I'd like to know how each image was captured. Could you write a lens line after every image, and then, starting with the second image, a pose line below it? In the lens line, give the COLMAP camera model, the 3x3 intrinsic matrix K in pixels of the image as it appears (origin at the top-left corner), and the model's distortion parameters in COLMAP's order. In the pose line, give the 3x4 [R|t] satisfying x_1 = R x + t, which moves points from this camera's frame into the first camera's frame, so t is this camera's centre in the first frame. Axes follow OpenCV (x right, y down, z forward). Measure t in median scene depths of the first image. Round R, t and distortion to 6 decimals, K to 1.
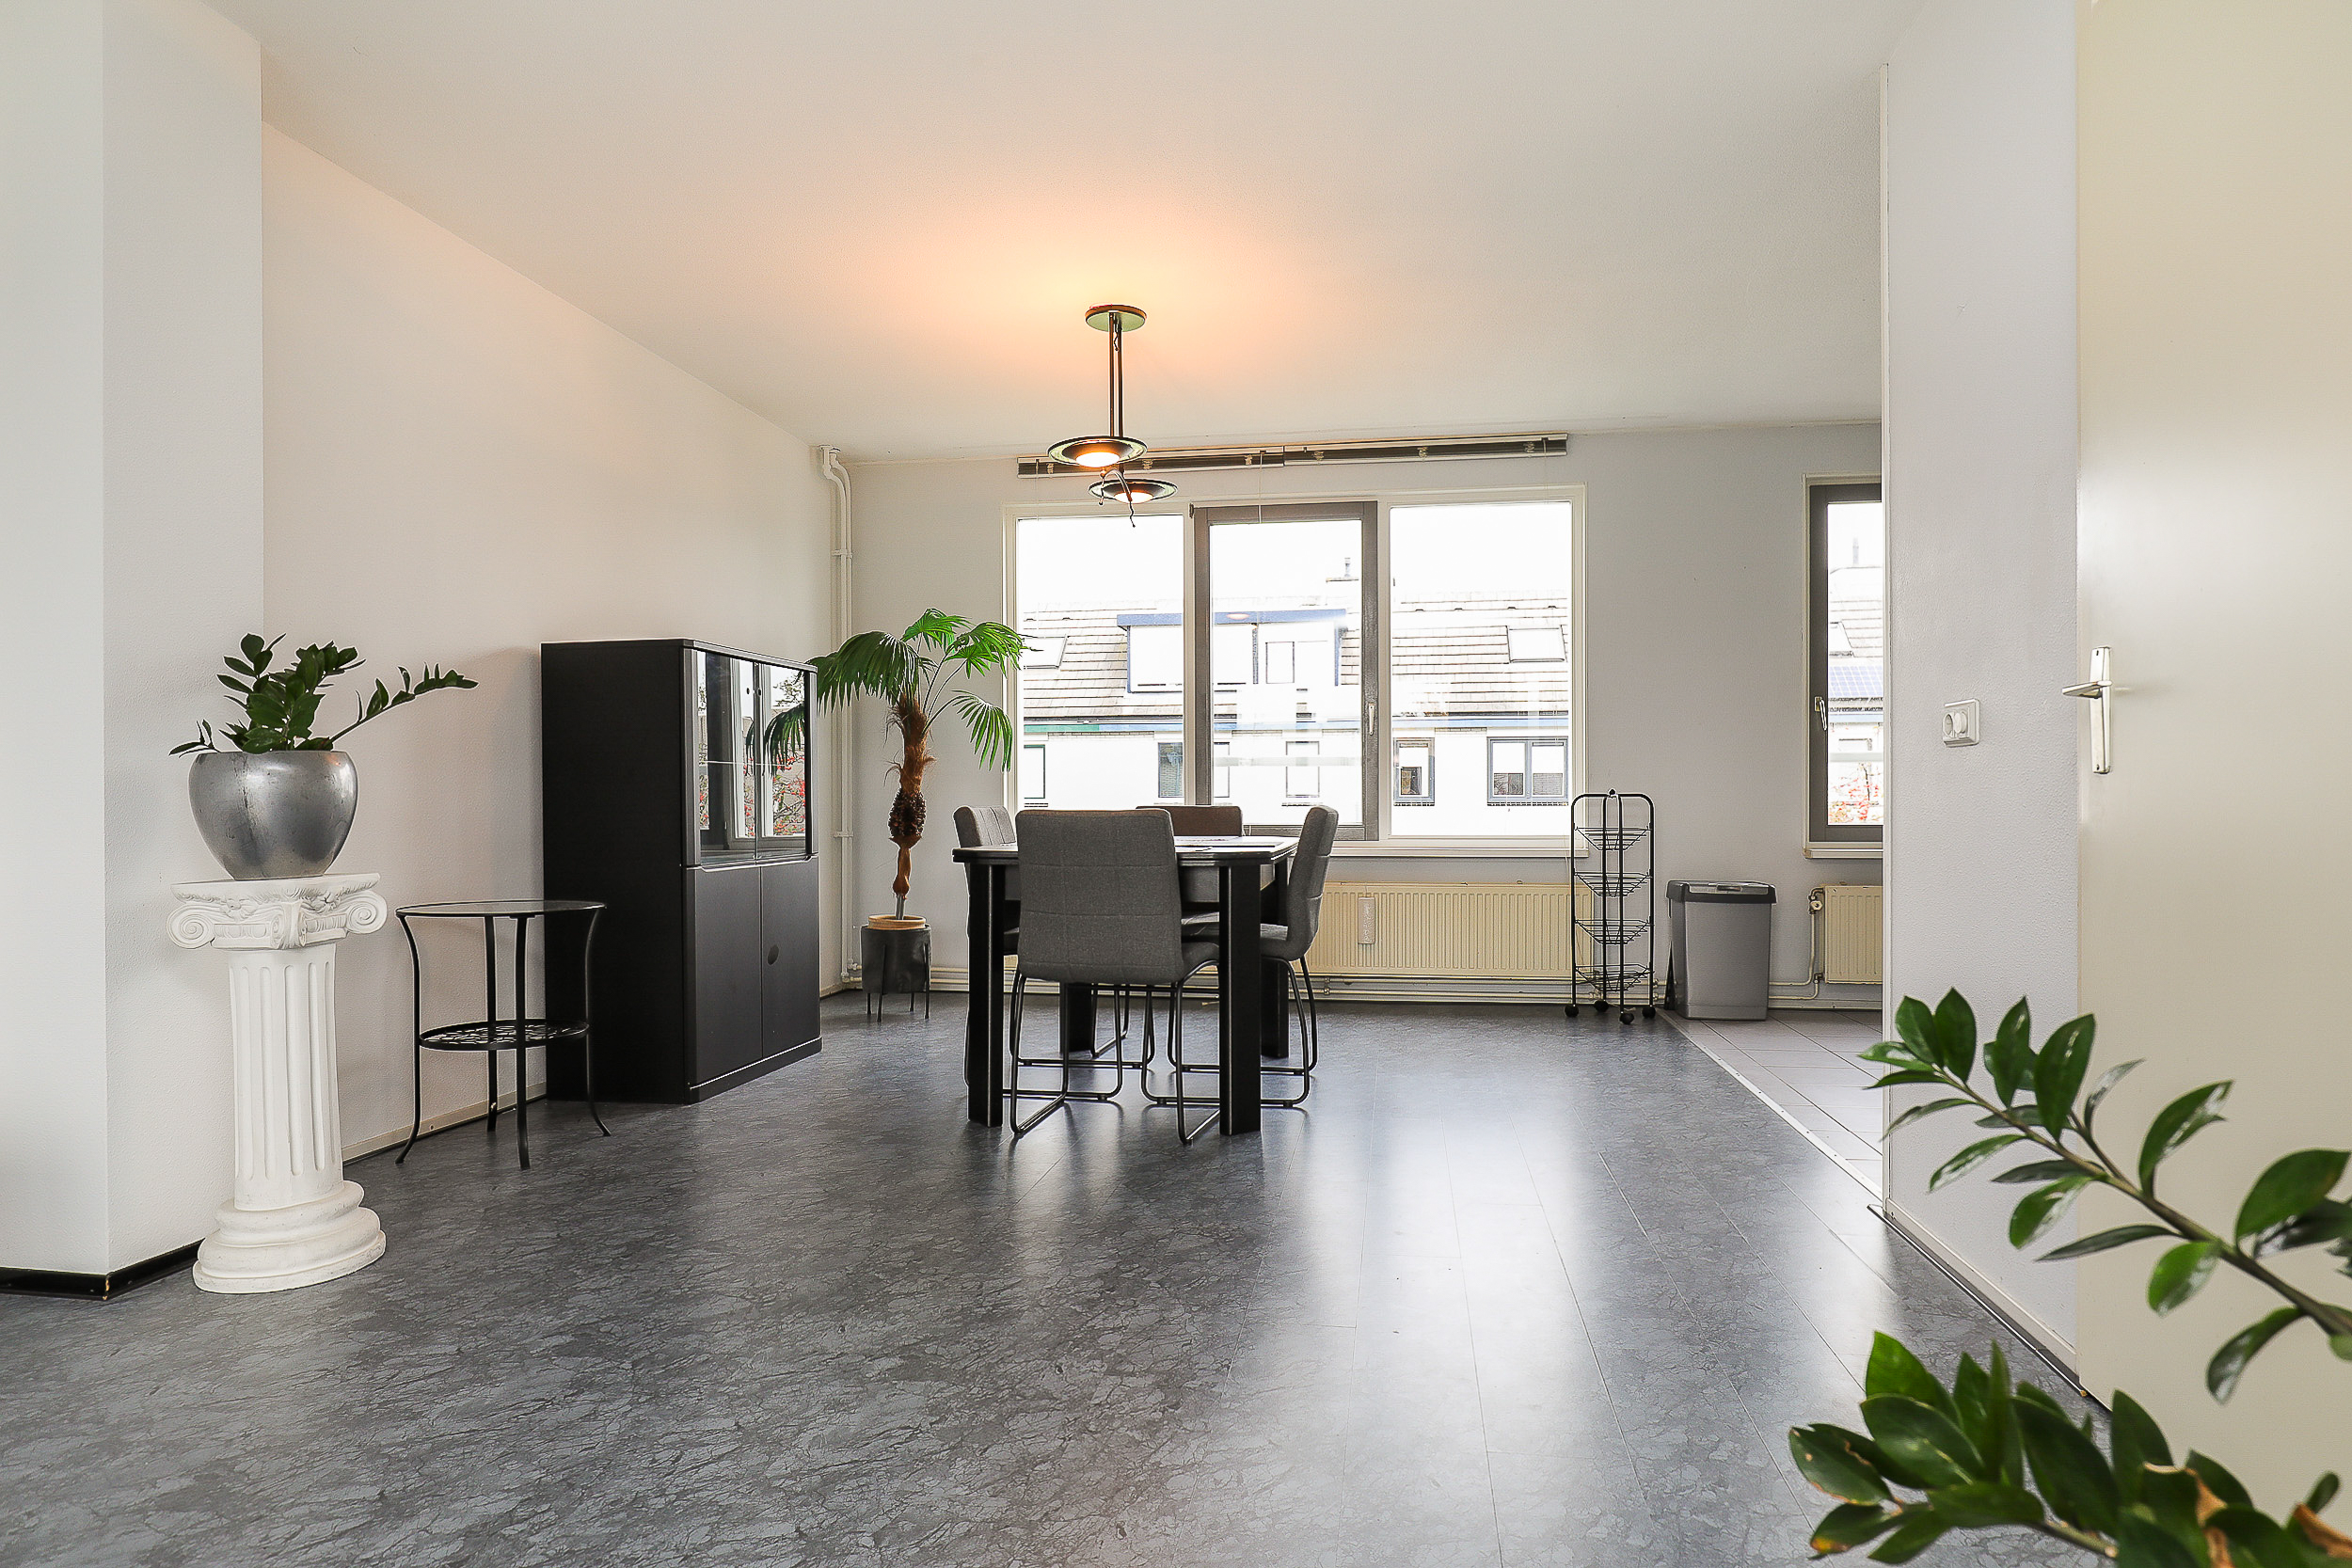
lens RADIAL K [[1386.8, 0, 1177.7], [0, 1386.8, 802.1], [0, 0, 1]] dist [-0.003588, -0.000044]
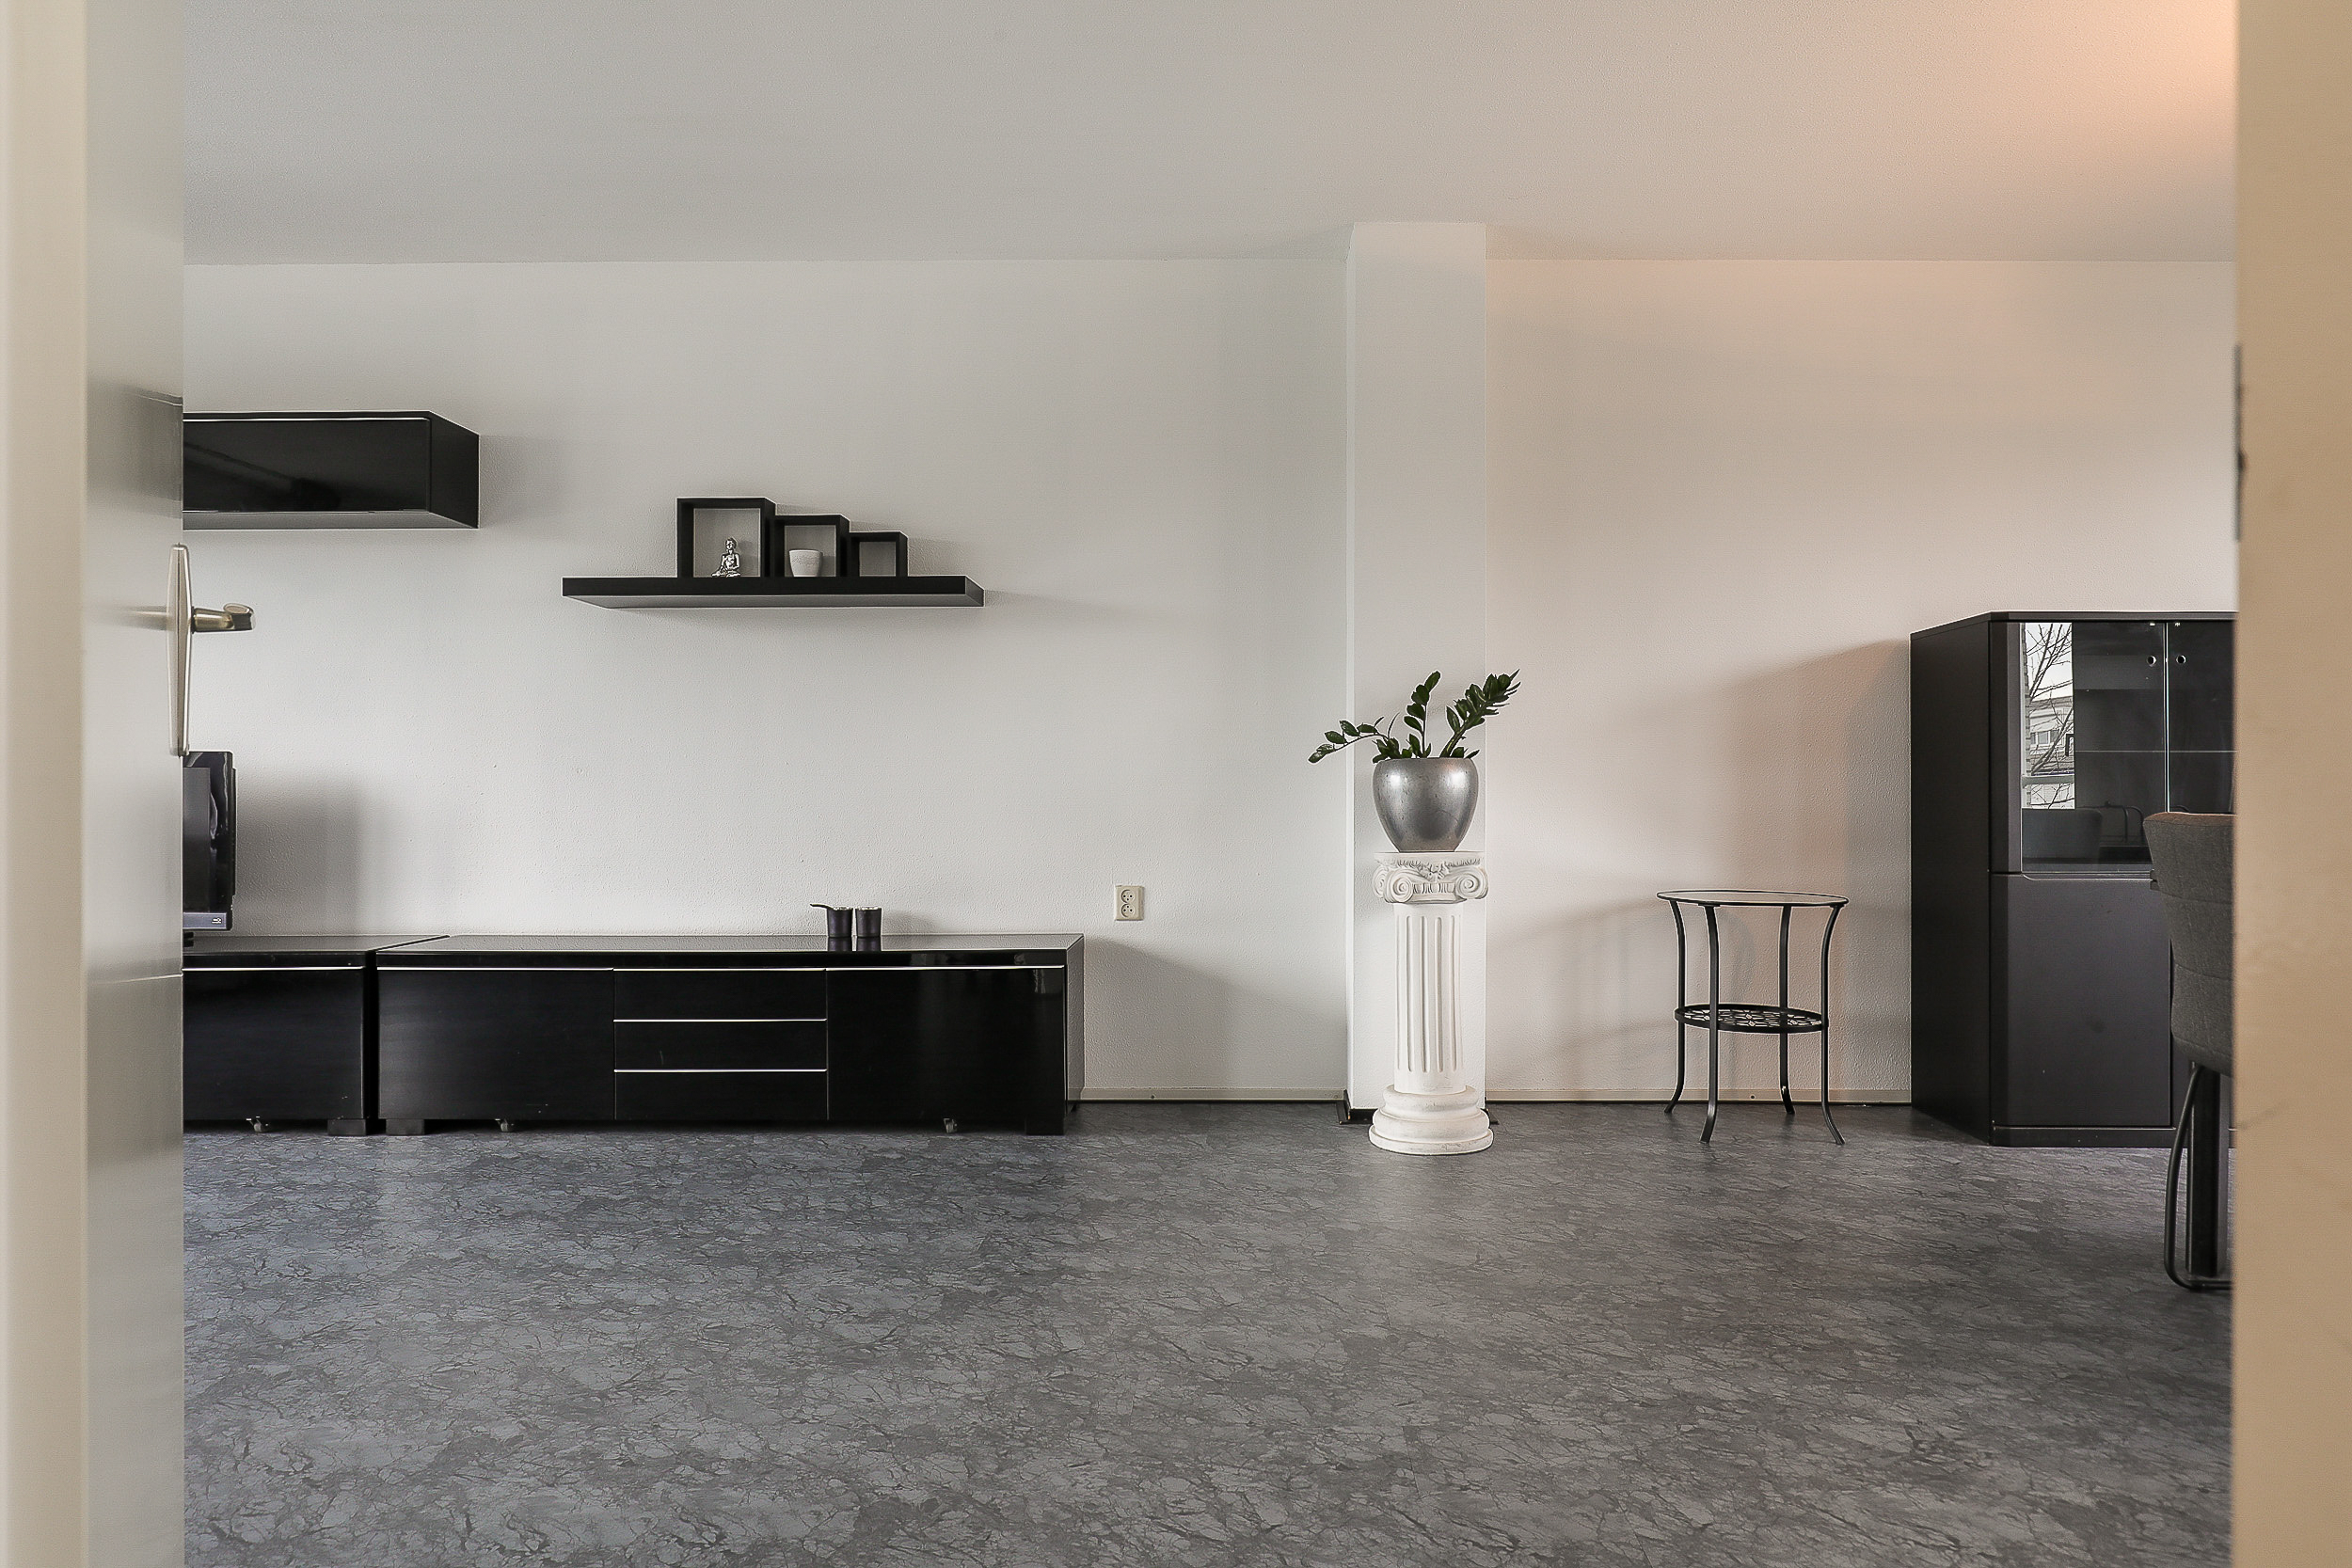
lens RADIAL K [[1417.9, 0, 1246.0], [0, 1417.9, 788.7], [0, 0, 1]] dist [-0.001459, -0.000363]
pose [[0.154805, -0.001357, -0.987944, 0.449014], [-0.002824, 0.999994, -0.001816, -0.002972], [0.987941, 0.003071, 0.154800, 0.393722]]
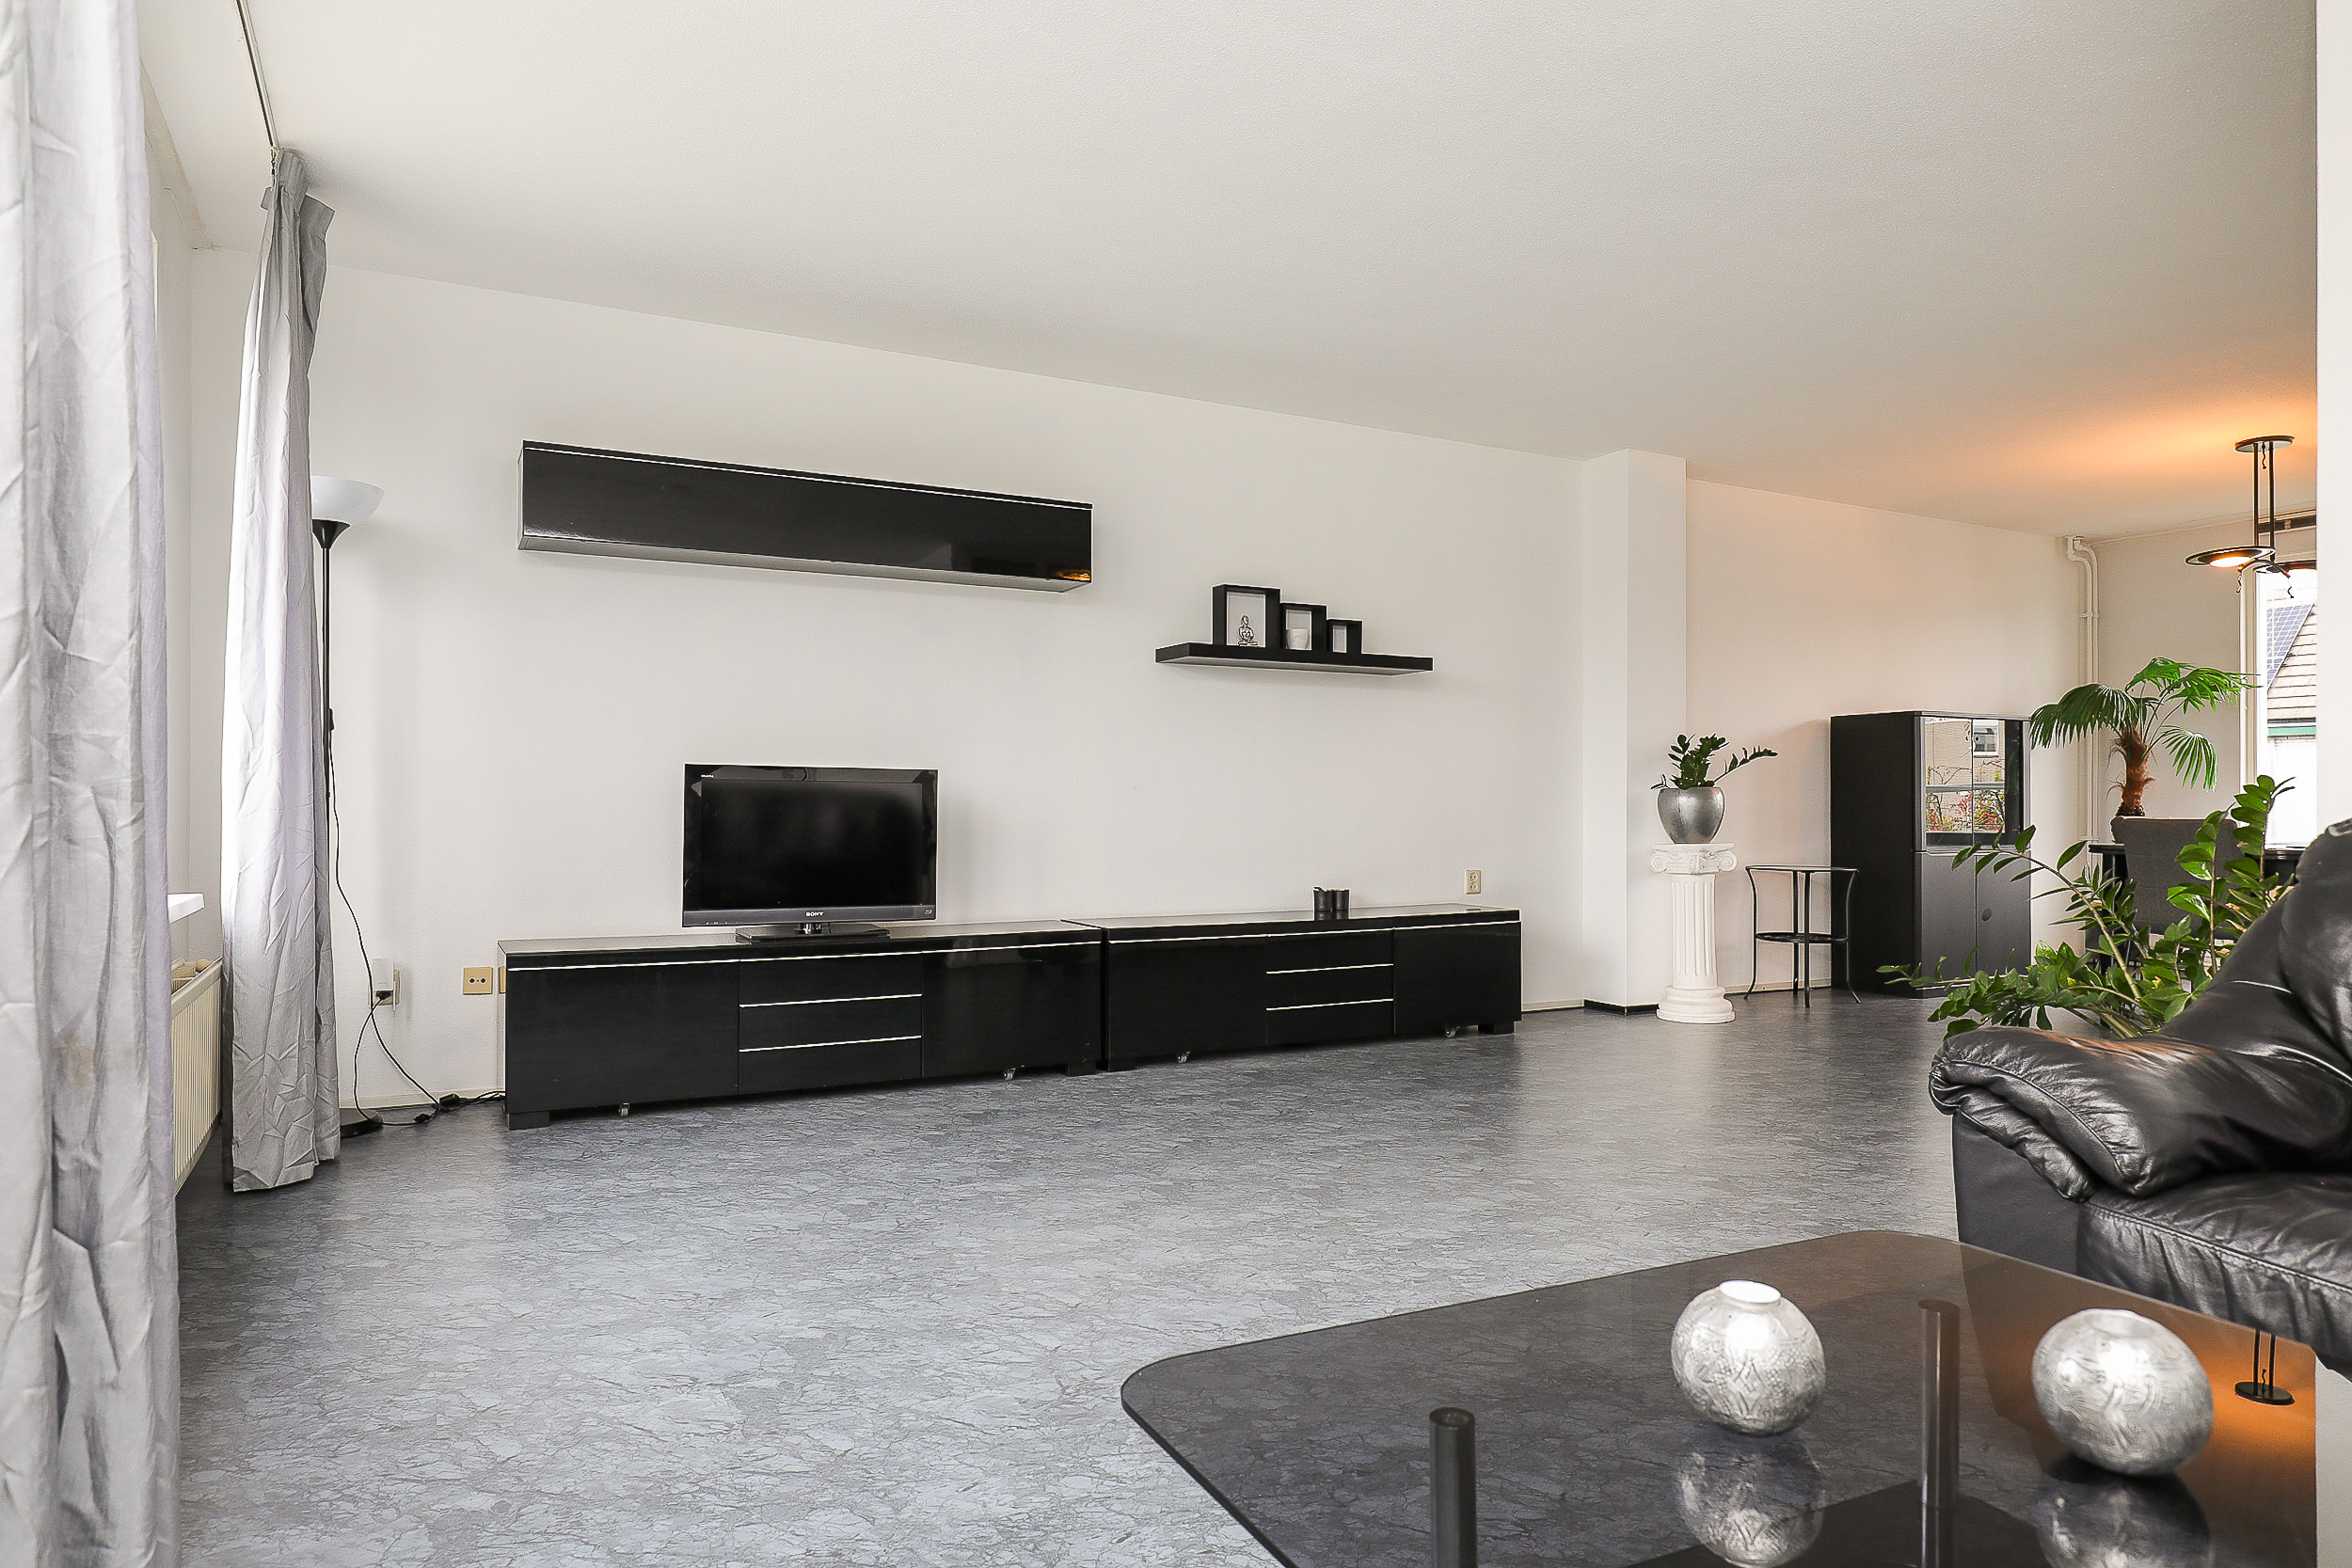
lens RADIAL K [[1401.3, 0, 1178.4], [0, 1401.3, 810.5], [0, 0, 1]] dist [-0.008932, 0.000396]
pose [[0.604261, 0.006705, -0.796758, 0.422938], [-0.006857, 0.999971, 0.003214, -0.000550], [0.796757, 0.003521, 0.604290, -0.667214]]
